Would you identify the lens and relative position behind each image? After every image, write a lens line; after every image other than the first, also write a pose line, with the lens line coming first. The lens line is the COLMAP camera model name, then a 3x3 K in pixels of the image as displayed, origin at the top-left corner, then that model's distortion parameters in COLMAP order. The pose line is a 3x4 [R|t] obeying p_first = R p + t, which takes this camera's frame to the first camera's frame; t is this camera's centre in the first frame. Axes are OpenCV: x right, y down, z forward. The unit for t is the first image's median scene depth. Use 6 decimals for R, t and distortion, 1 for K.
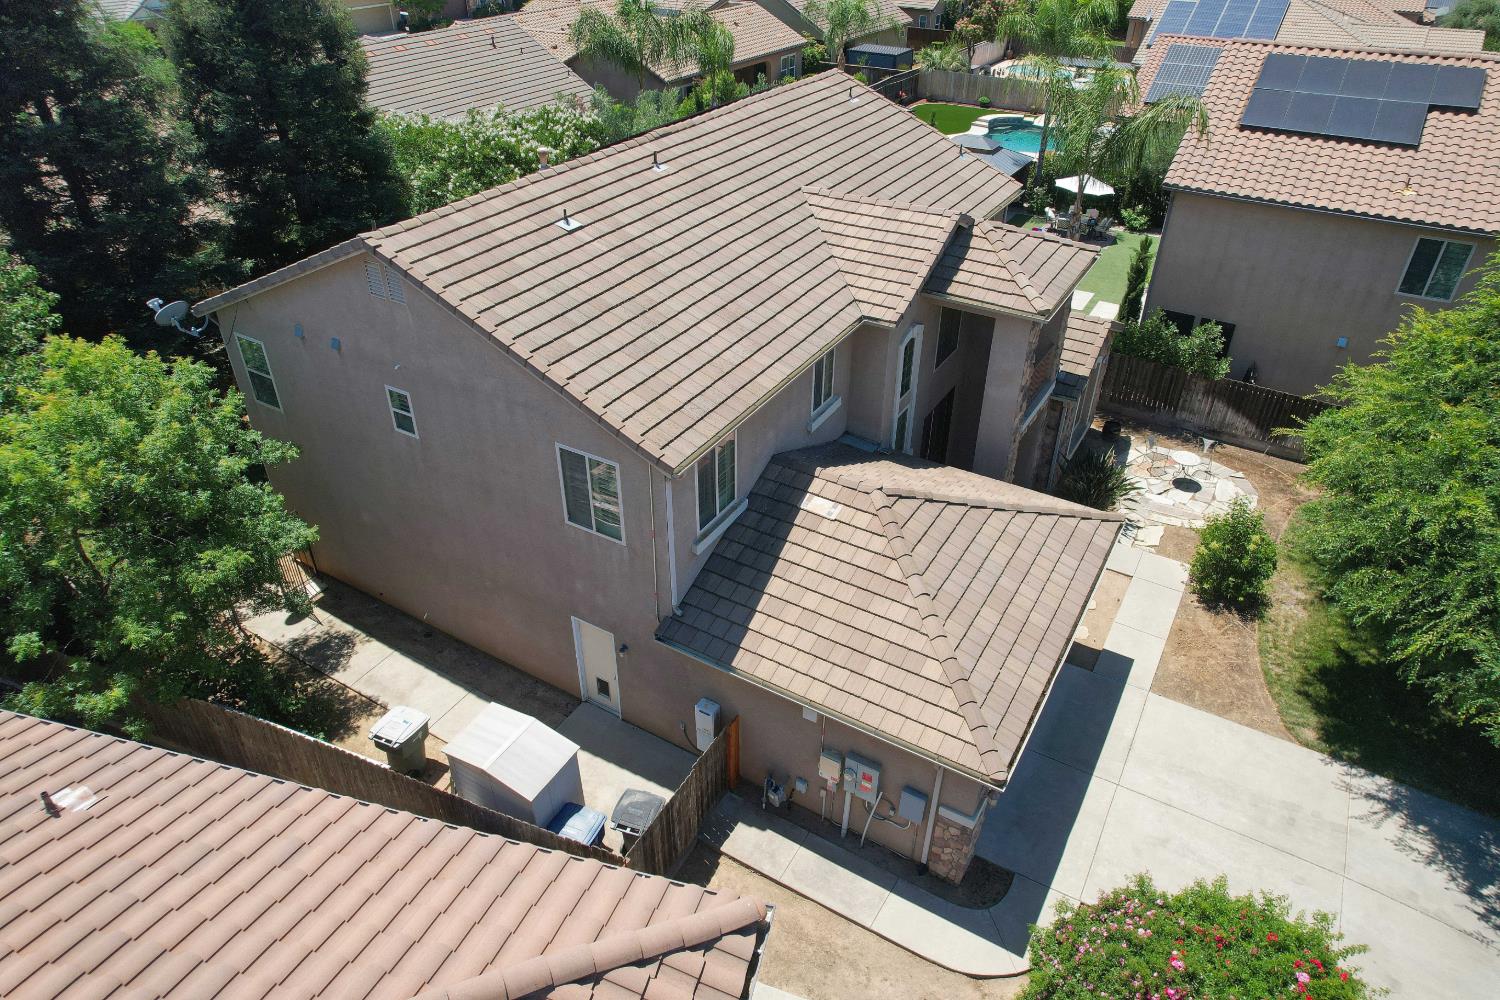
lens RADIAL K [[958.1, 0, 748.4], [0, 958.1, 493.5], [0, 0, 1]] dist [-0.084755, 0.078993]
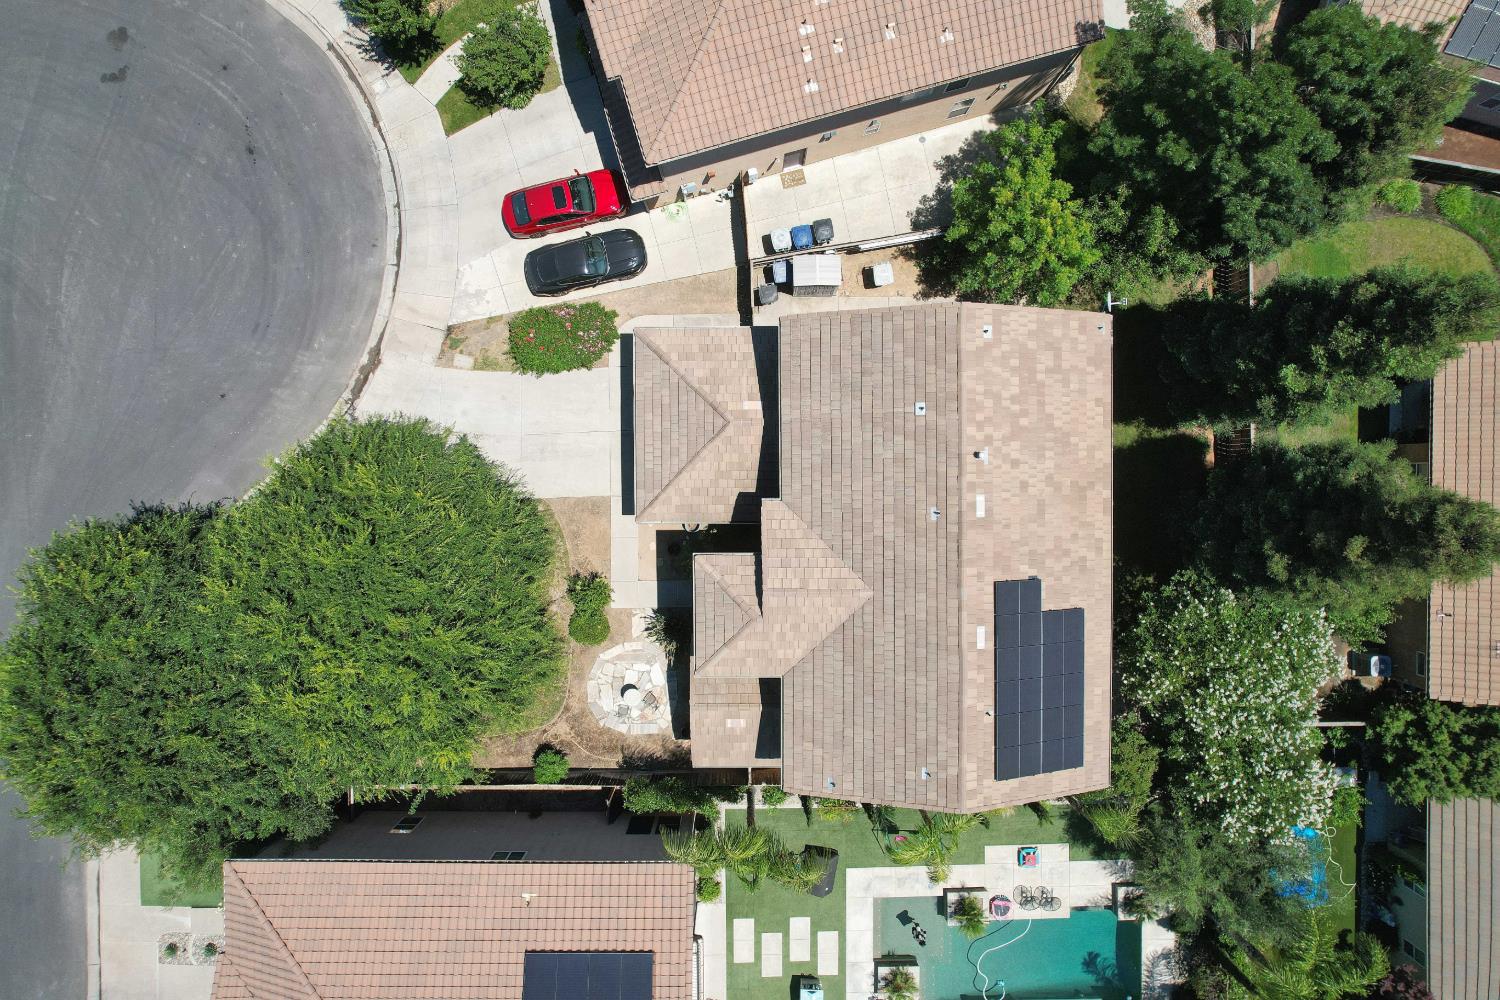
lens RADIAL K [[952.4, 0, 751.1], [0, 952.4, 494.8], [0, 0, 1]] dist [-0.074289, 0.067487]
pose [[-0.855034, 0.518543, 0.005469, 0.148683], [-0.294016, -0.493441, 0.818578, -1.590454], [0.427167, 0.698305, 0.574369, -0.066455]]
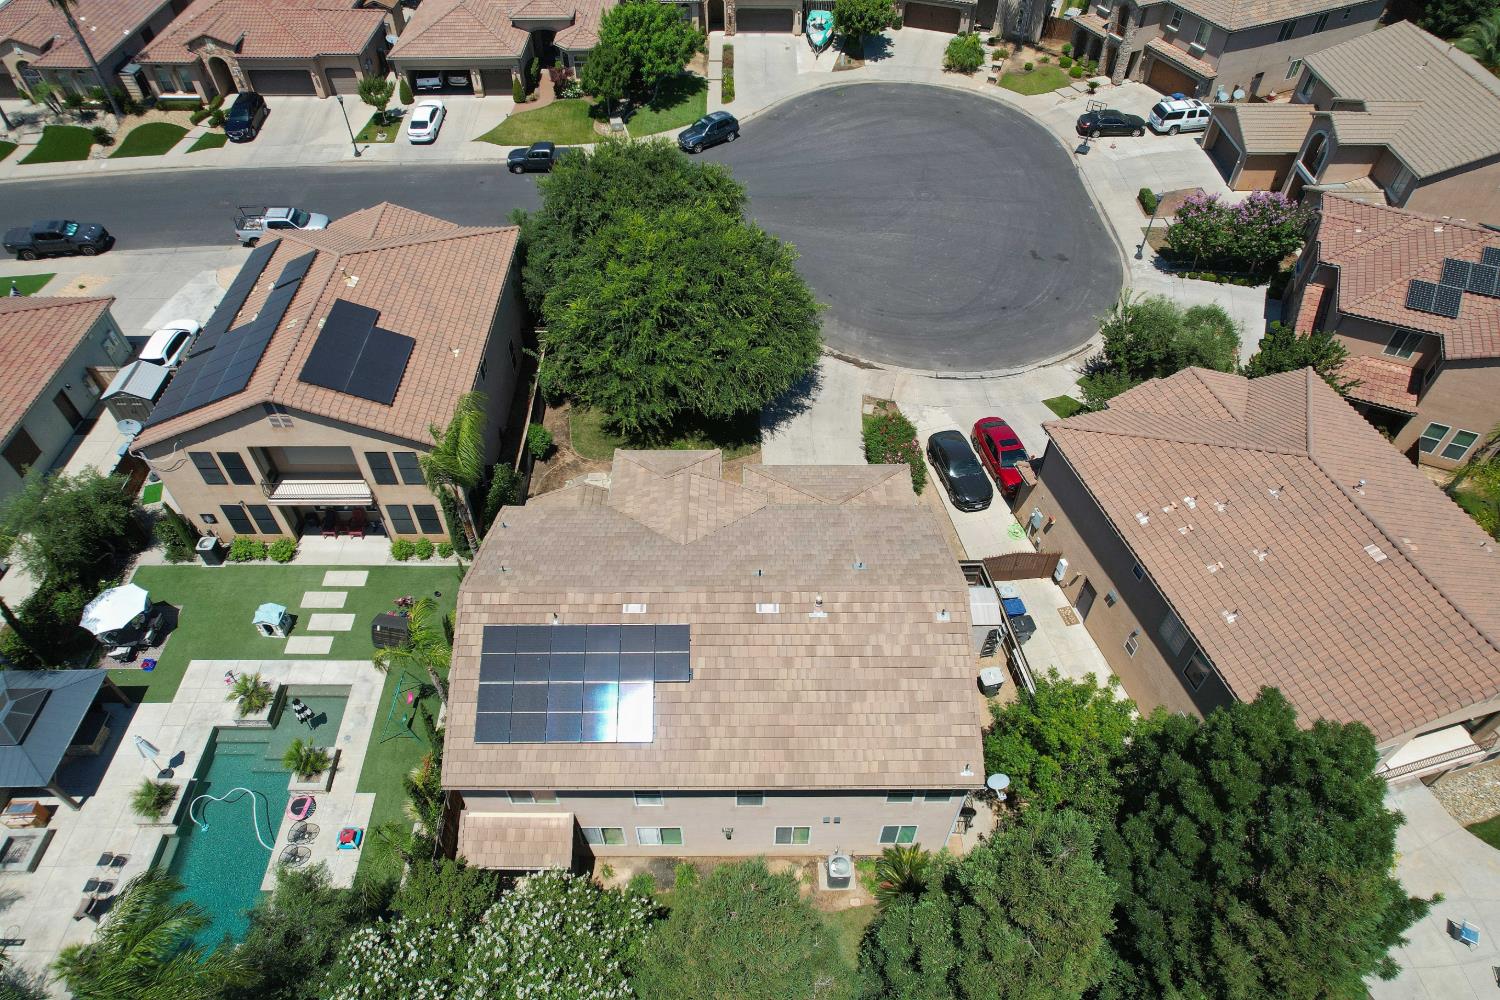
lens RADIAL K [[952.4, 0, 751.1], [0, 952.4, 494.8], [0, 0, 1]] dist [-0.074289, 0.067487]
pose [[-0.520106, -0.630221, 0.576465, -0.973731], [0.473443, 0.349022, 0.808725, -1.777281], [-0.710874, 0.693546, 0.116845, 0.750193]]
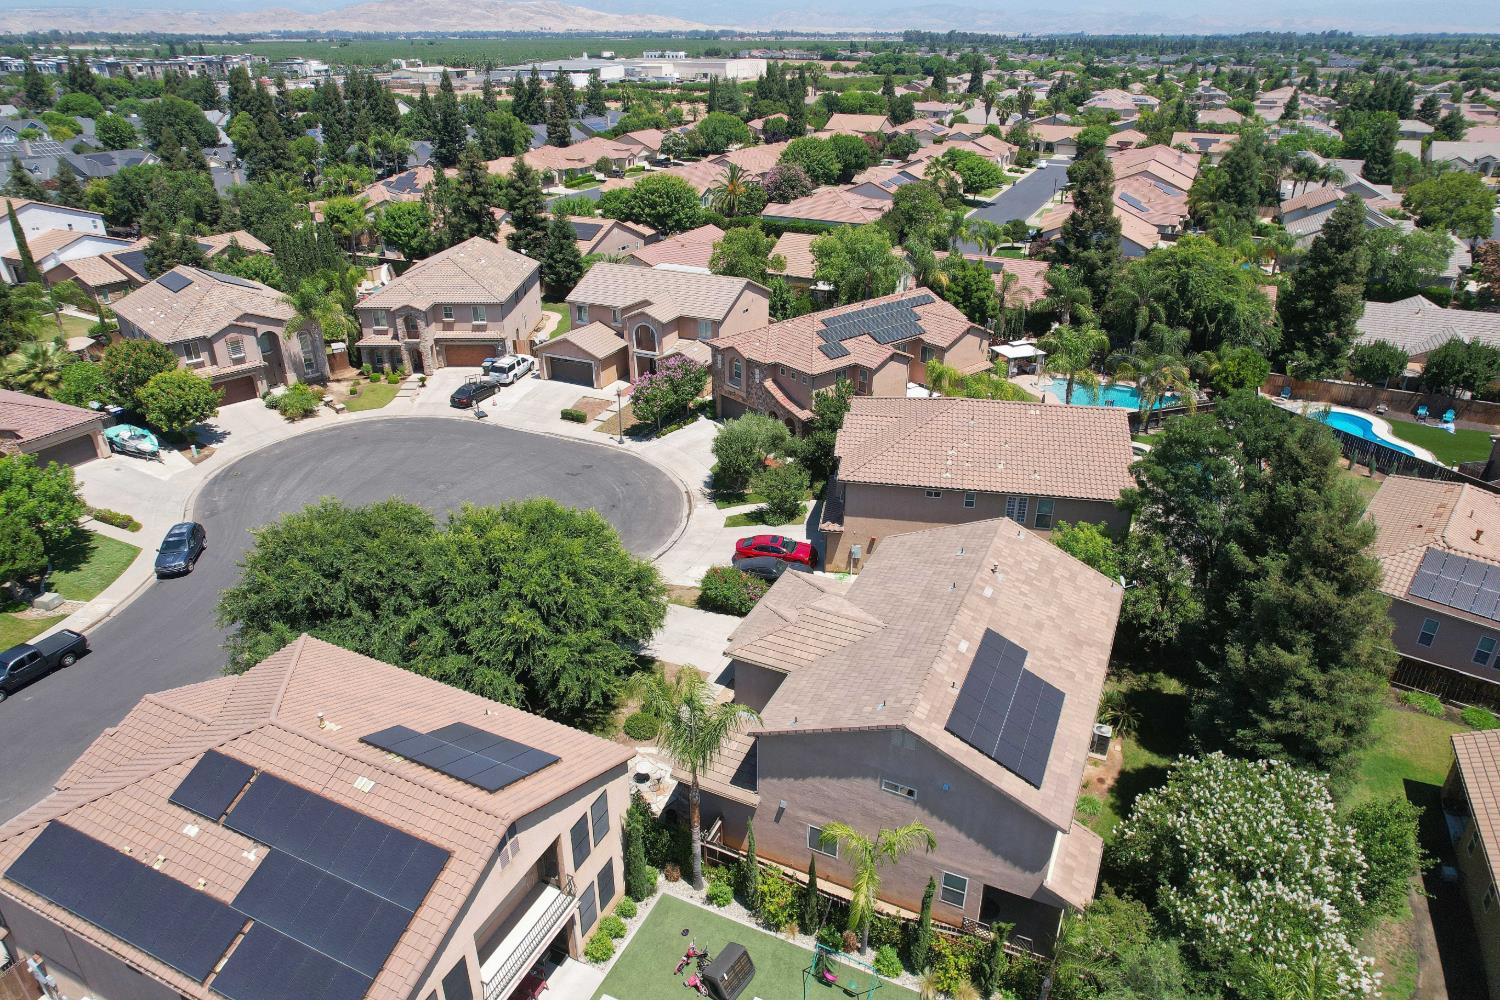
lens RADIAL K [[952.4, 0, 751.1], [0, 952.4, 494.8], [0, 0, 1]] dist [-0.074289, 0.067487]
pose [[-0.994735, 0.041693, -0.093617, 0.541662], [-0.060647, 0.496882, 0.865697, -2.278430], [0.082610, 0.866816, -0.491737, 1.862122]]
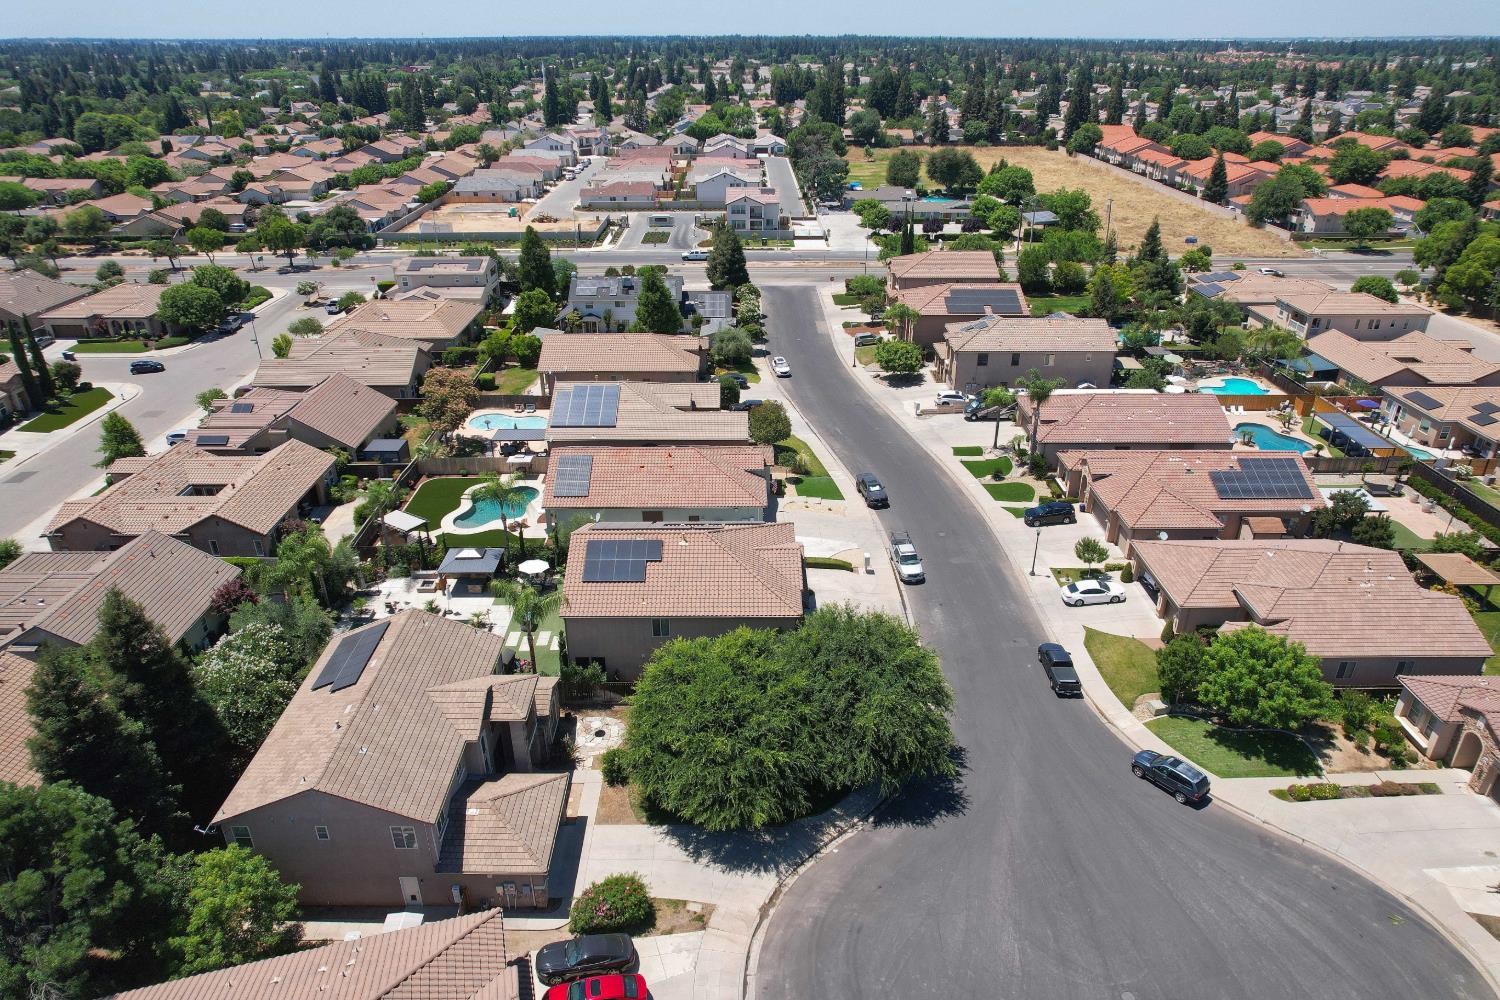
lens RADIAL K [[952.4, 0, 751.1], [0, 952.4, 494.8], [0, 0, 1]] dist [-0.074289, 0.067487]
pose [[0.853575, -0.231019, 0.466947, -0.305458], [0.292778, 0.954092, -0.063166, -0.456072], [-0.430918, 0.190629, 0.882026, -2.054122]]
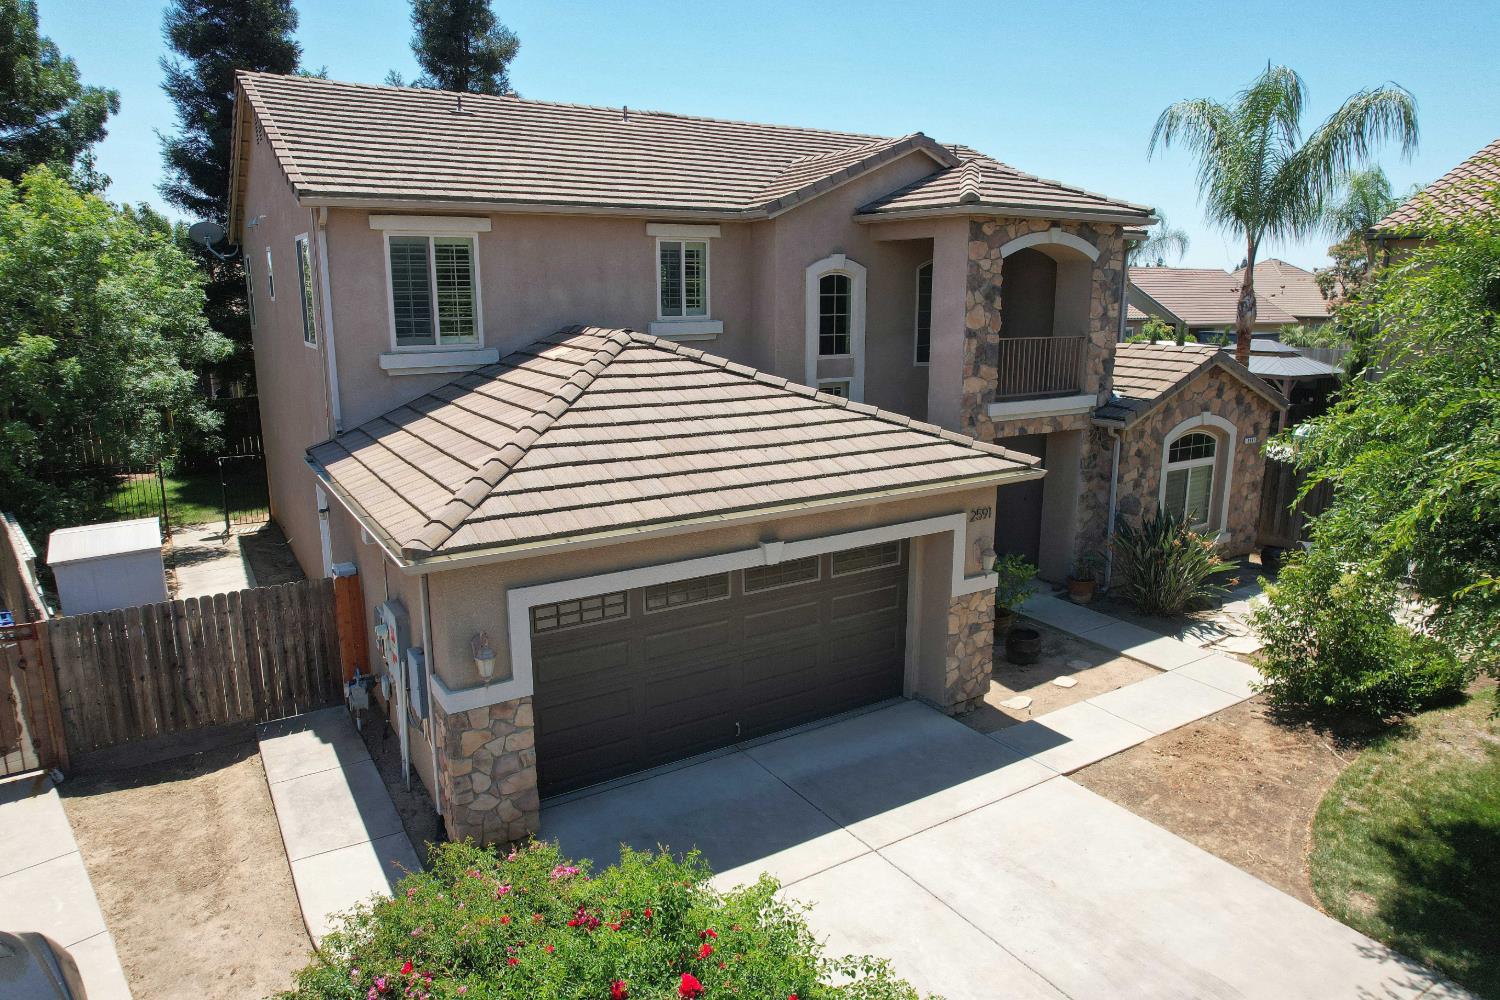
lens RADIAL K [[958.1, 0, 748.4], [0, 958.1, 493.5], [0, 0, 1]] dist [-0.084755, 0.078993]
pose [[0.889908, 0.094636, -0.446215, 0.494004], [-0.253122, 0.916257, -0.310488, 0.277307], [0.379464, 0.389253, 0.839339, 0.404766]]
